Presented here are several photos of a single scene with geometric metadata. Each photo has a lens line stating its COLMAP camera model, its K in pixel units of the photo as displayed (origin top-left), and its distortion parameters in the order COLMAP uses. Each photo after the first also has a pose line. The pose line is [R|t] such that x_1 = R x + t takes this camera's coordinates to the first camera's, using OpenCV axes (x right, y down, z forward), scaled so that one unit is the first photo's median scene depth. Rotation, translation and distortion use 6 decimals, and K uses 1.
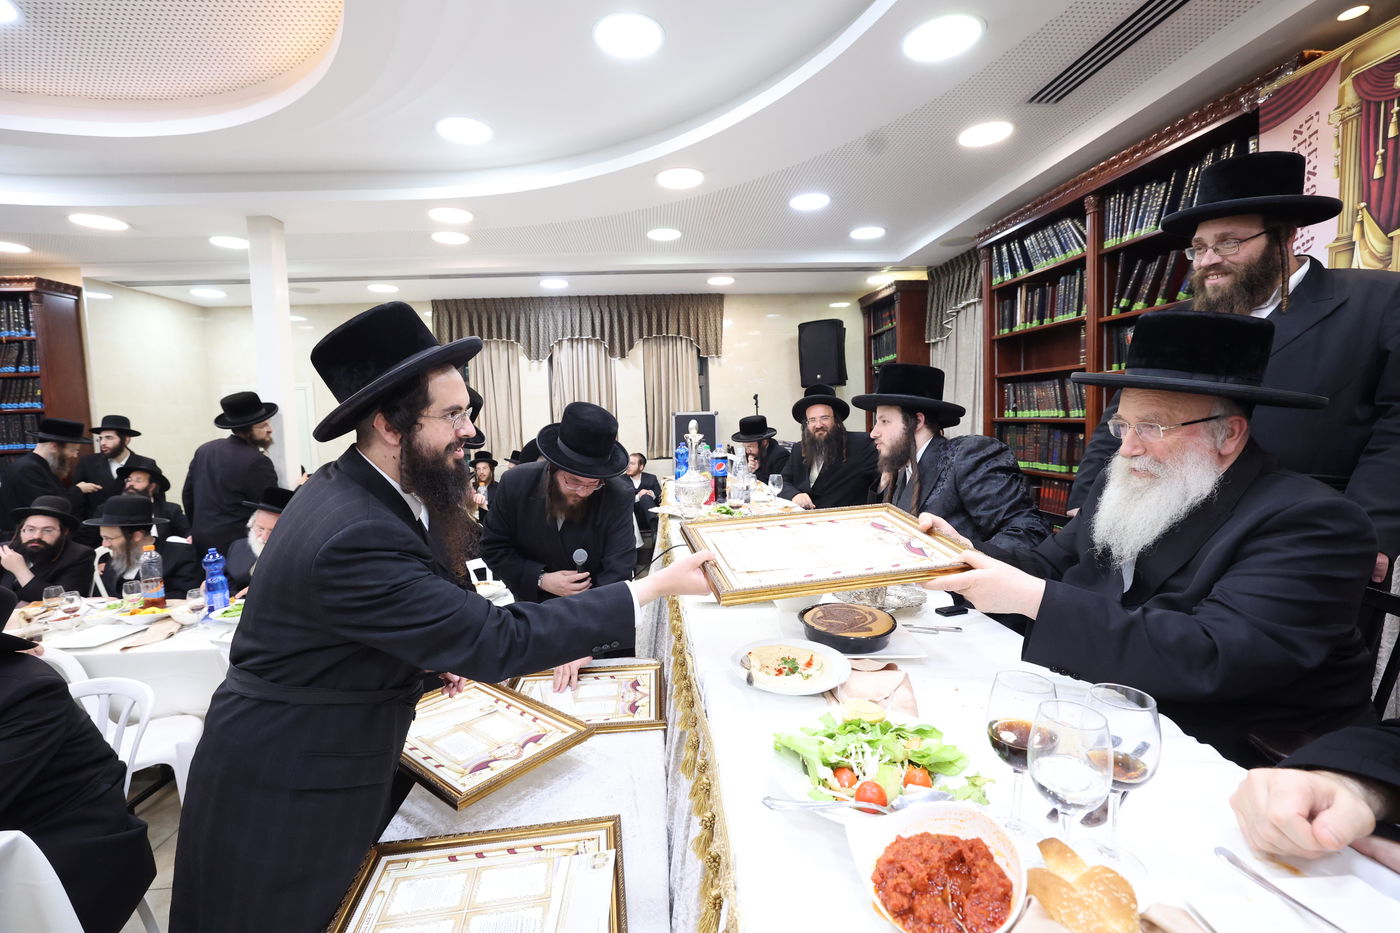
lens RADIAL K [[597.9, 0, 701.1], [0, 597.9, 465.6], [0, 0, 1]] dist [-0.039755, 0.012435]
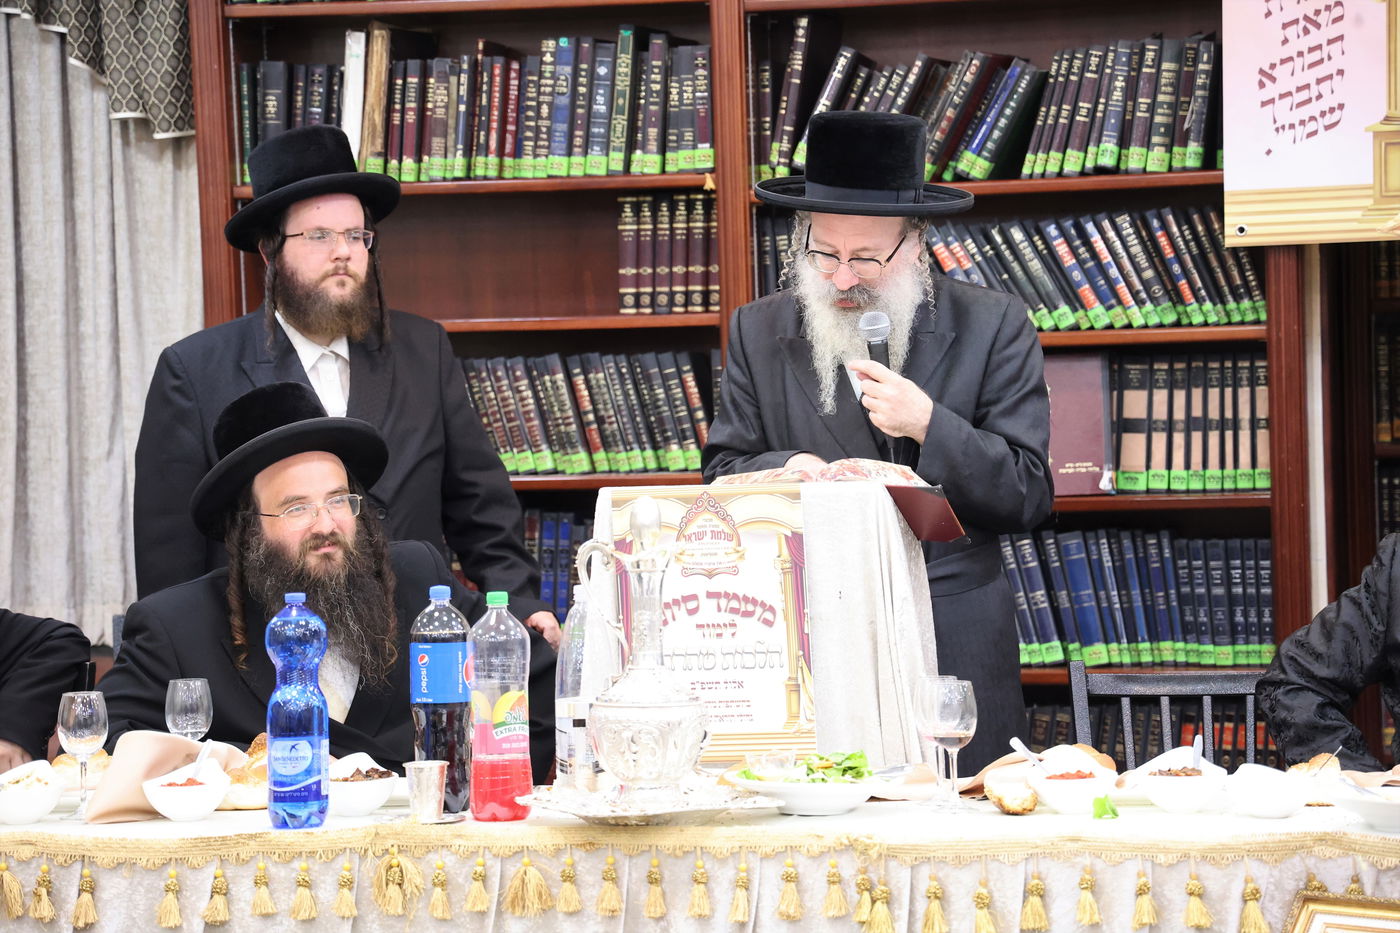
lens RADIAL K [[3853.9, 0, 705.9], [0, 3853.9, 451.5], [0, 0, 1]] dist [0.589369, 0.000000]
pose [[0.316117, 0.005089, 0.948707, -1.575394], [0.089938, 0.995321, -0.035307, -0.015100], [-0.944447, 0.096486, 0.314180, 0.319050]]
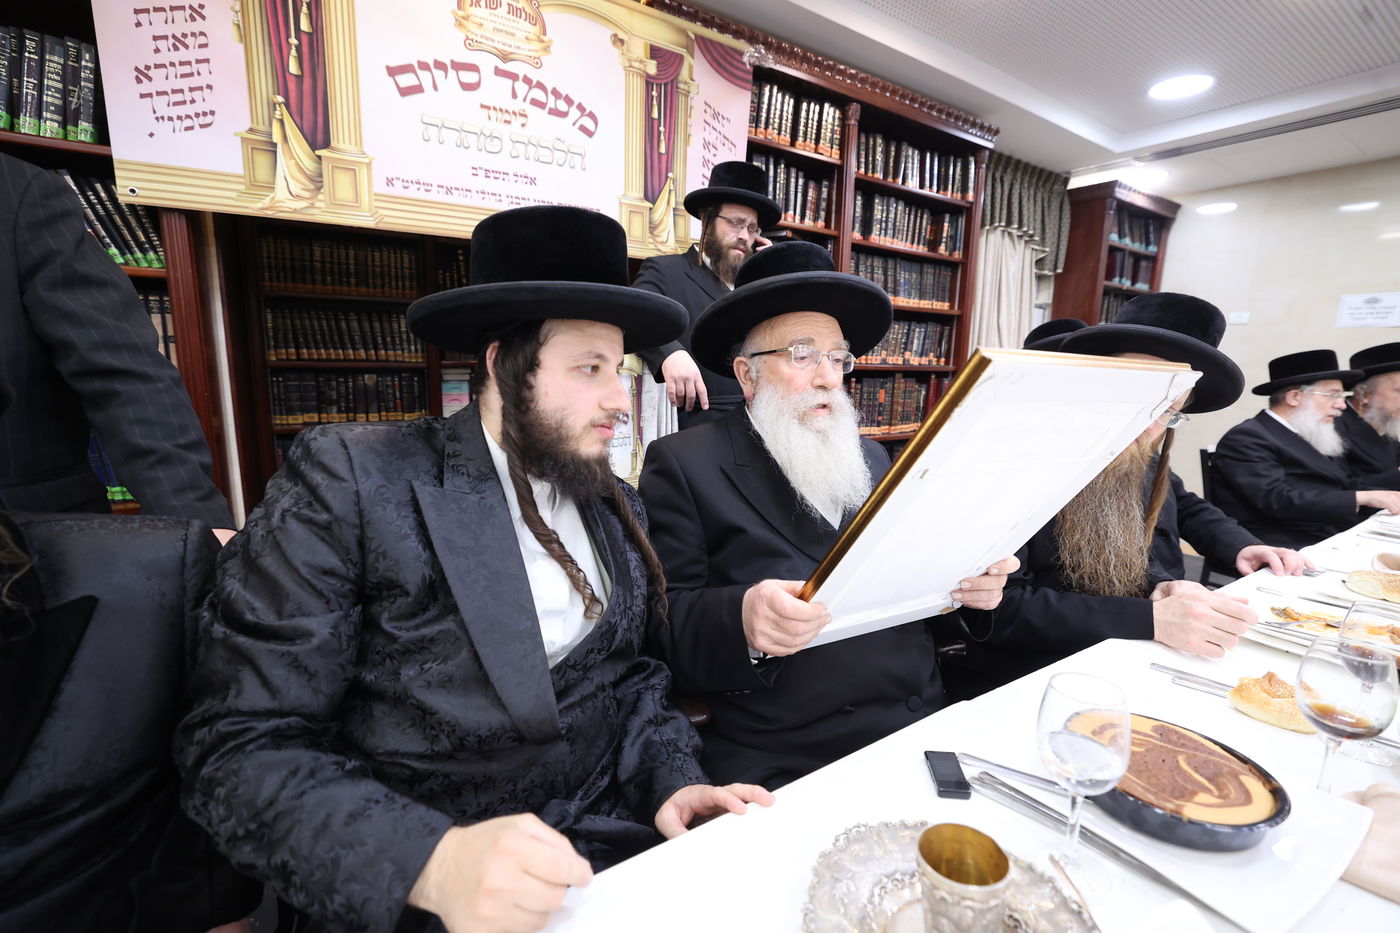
lens RADIAL K [[597.9, 0, 703.8], [0, 597.9, 462.8], [0, 0, 1]] dist [-0.039755, 0.012435]
pose [[-0.444837, -0.127458, 0.886495, 0.060338], [0.063308, 0.982871, 0.173082, -0.034529], [-0.893371, 0.133116, -0.429149, 0.549816]]
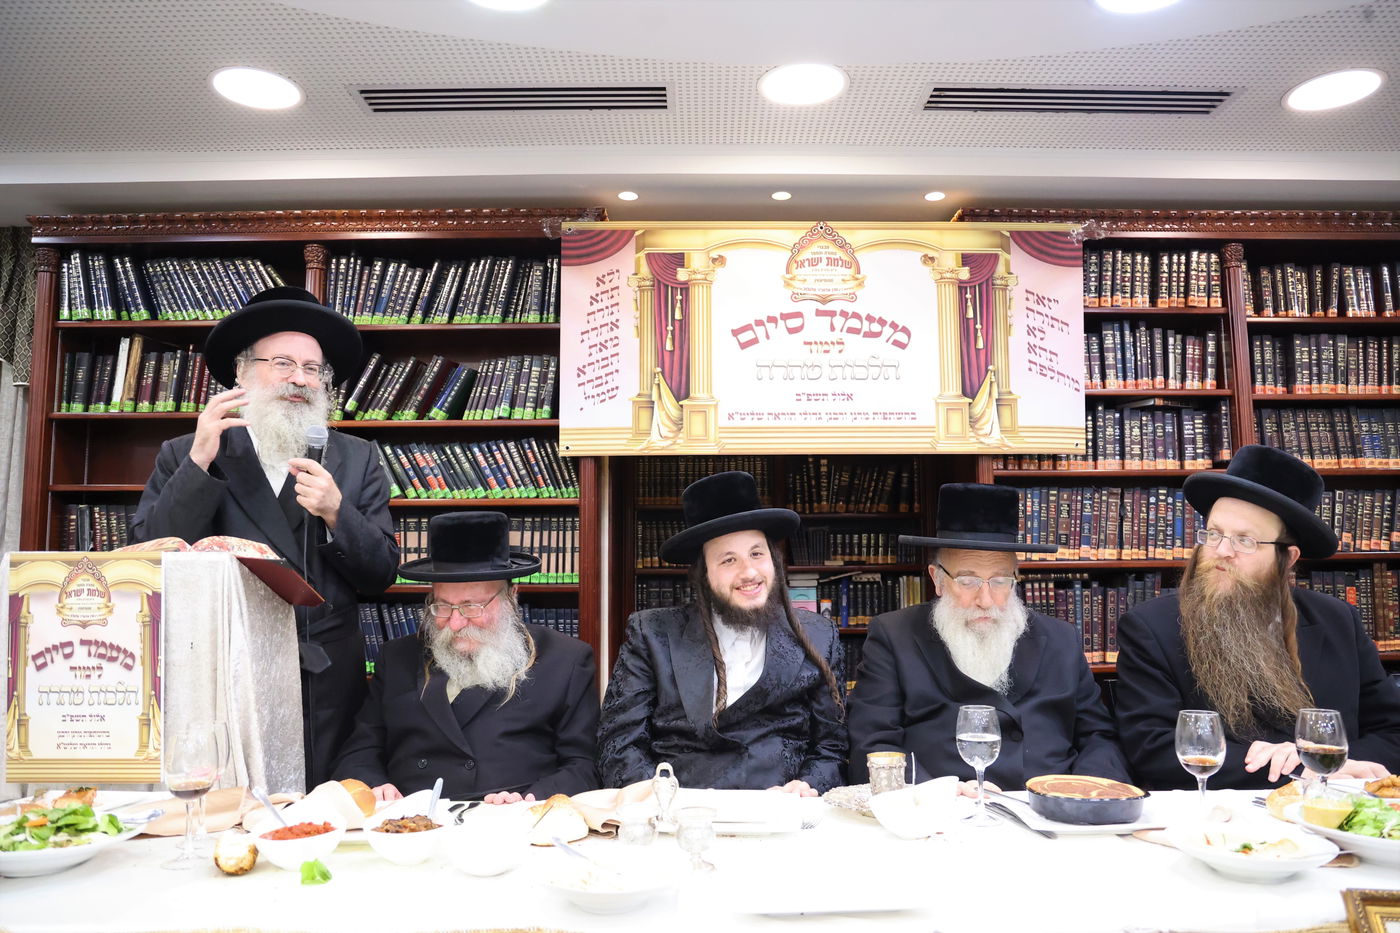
lens RADIAL K [[955.8, 0, 707.2], [0, 955.8, 460.2], [0, 0, 1]] dist [-0.078499, 0.049946]
pose [[0.095018, 0.143628, 0.985060, -0.355509], [0.080303, 0.985206, -0.151395, -0.005033], [-0.992231, 0.093488, 0.082078, 0.482926]]
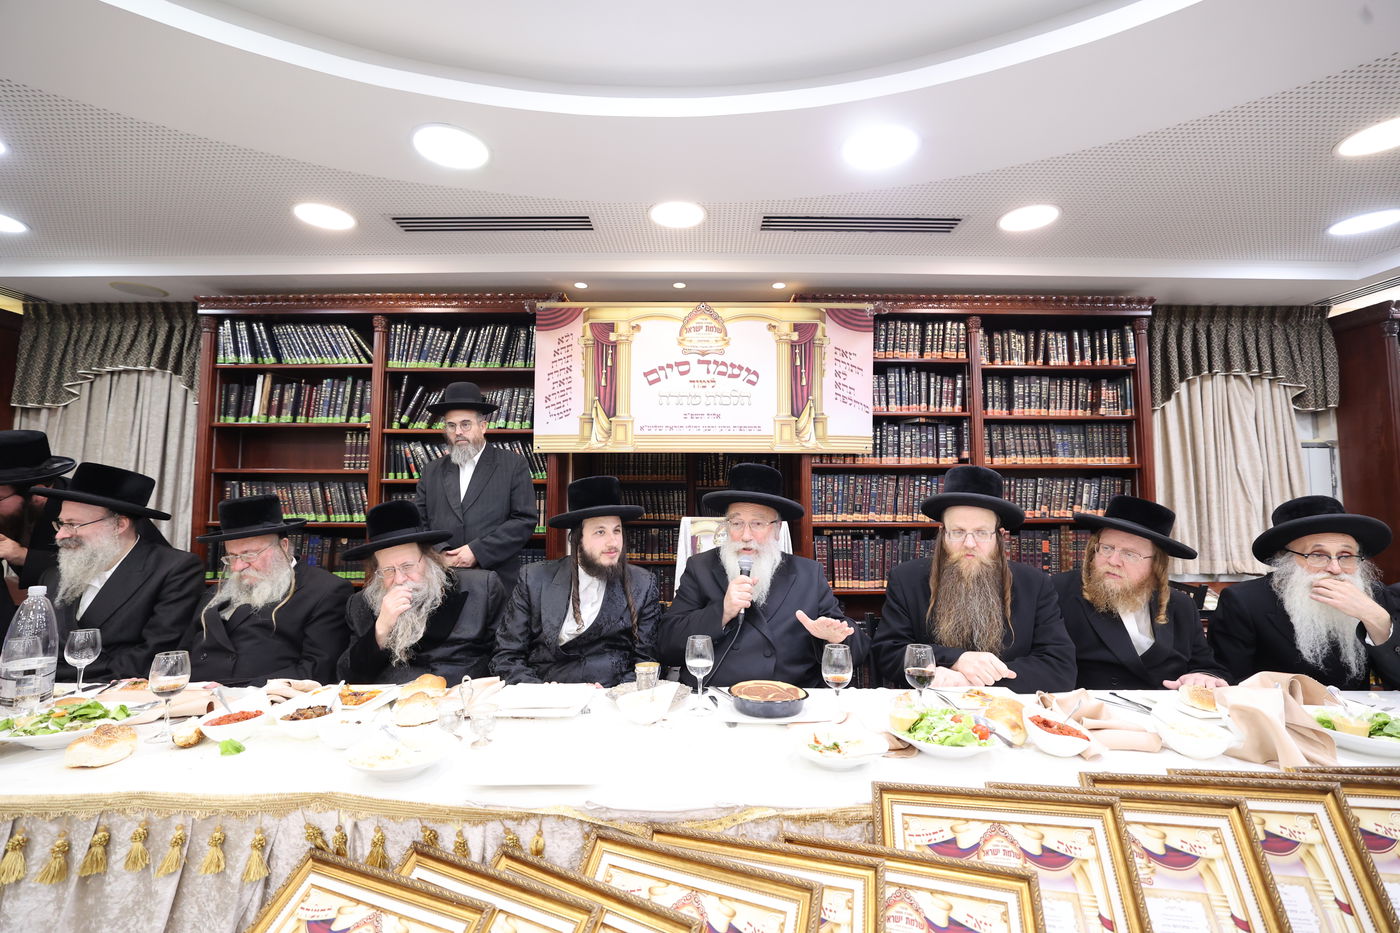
lens RADIAL K [[597.9, 0, 699.5], [0, 597.9, 460.8], [0, 0, 1]] dist [-0.039755, 0.012435]
pose [[0.102086, 0.113113, 0.988324, -0.325445], [0.072206, 0.990051, -0.120769, -0.023232], [-0.992152, 0.083691, 0.092903, 0.343970]]
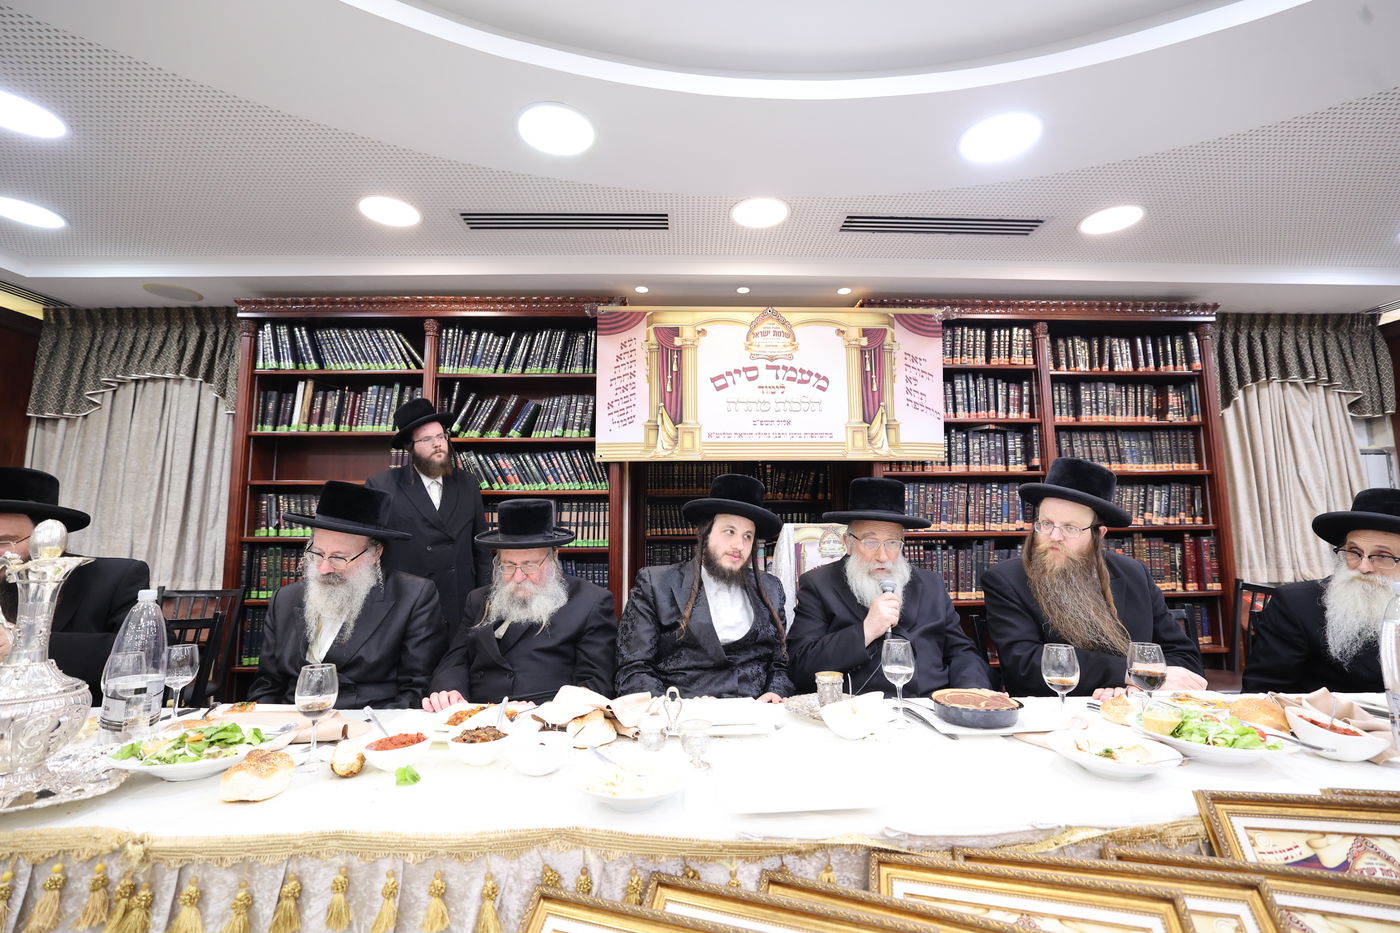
lens RADIAL K [[597.9, 0, 700.4], [0, 597.9, 460.3], [0, 0, 1]] dist [-0.039755, 0.012435]
pose [[0.075560, 0.153288, 0.985289, -0.294210], [0.081533, 0.983855, -0.159318, -0.012820], [-0.993802, 0.092371, 0.061842, 0.497591]]
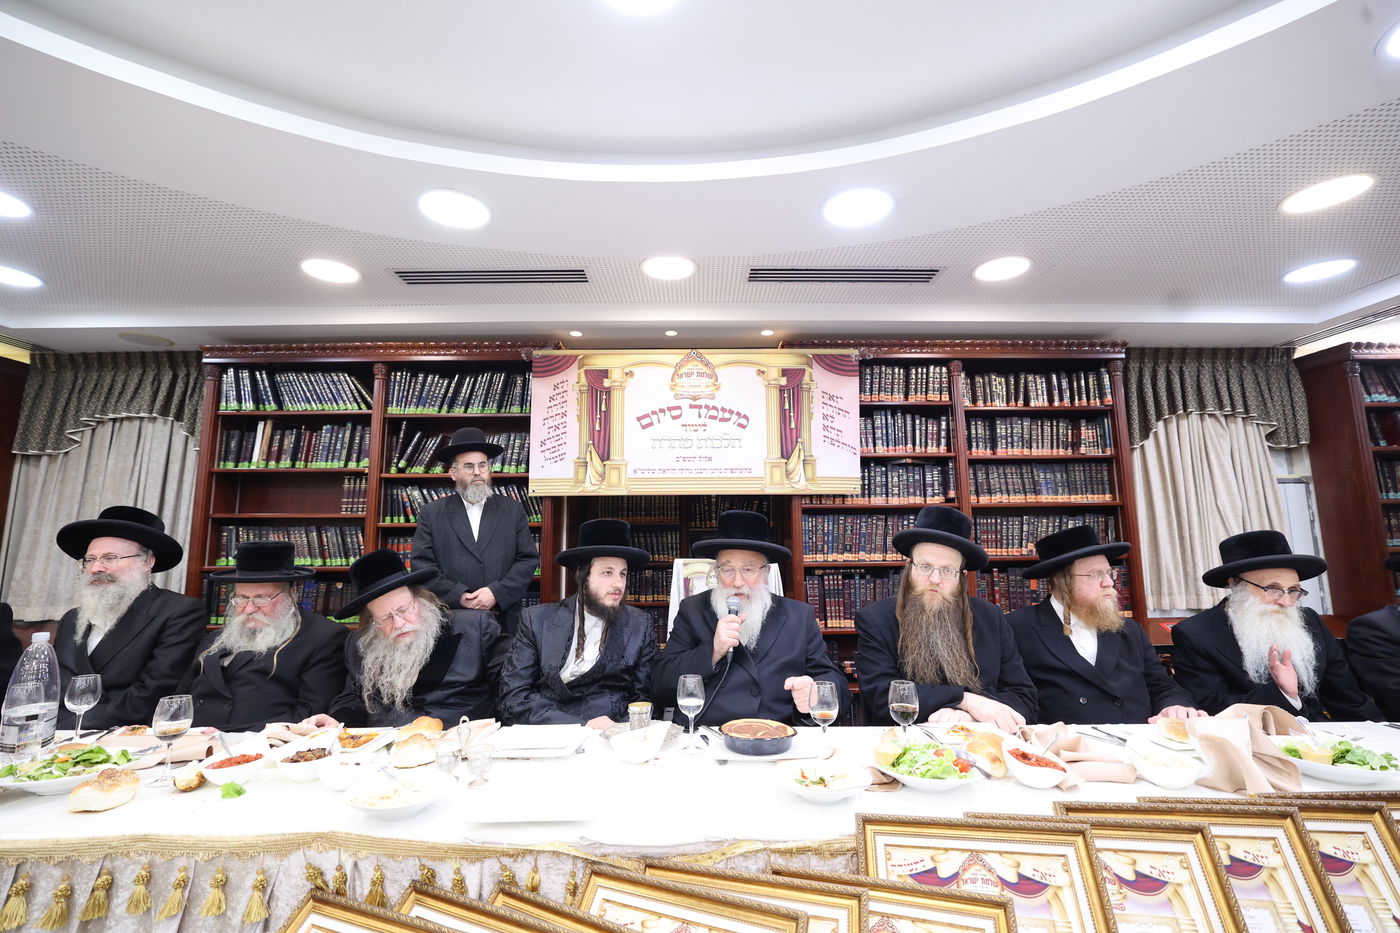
lens RADIAL K [[597.9, 0, 699.7], [0, 597.9, 460.7], [0, 0, 1]] dist [-0.039755, 0.012435]
pose [[0.093740, 0.178255, 0.979509, -0.349440], [0.082221, 0.979094, -0.186049, -0.023355], [-0.992196, 0.097977, 0.077124, 0.337549]]
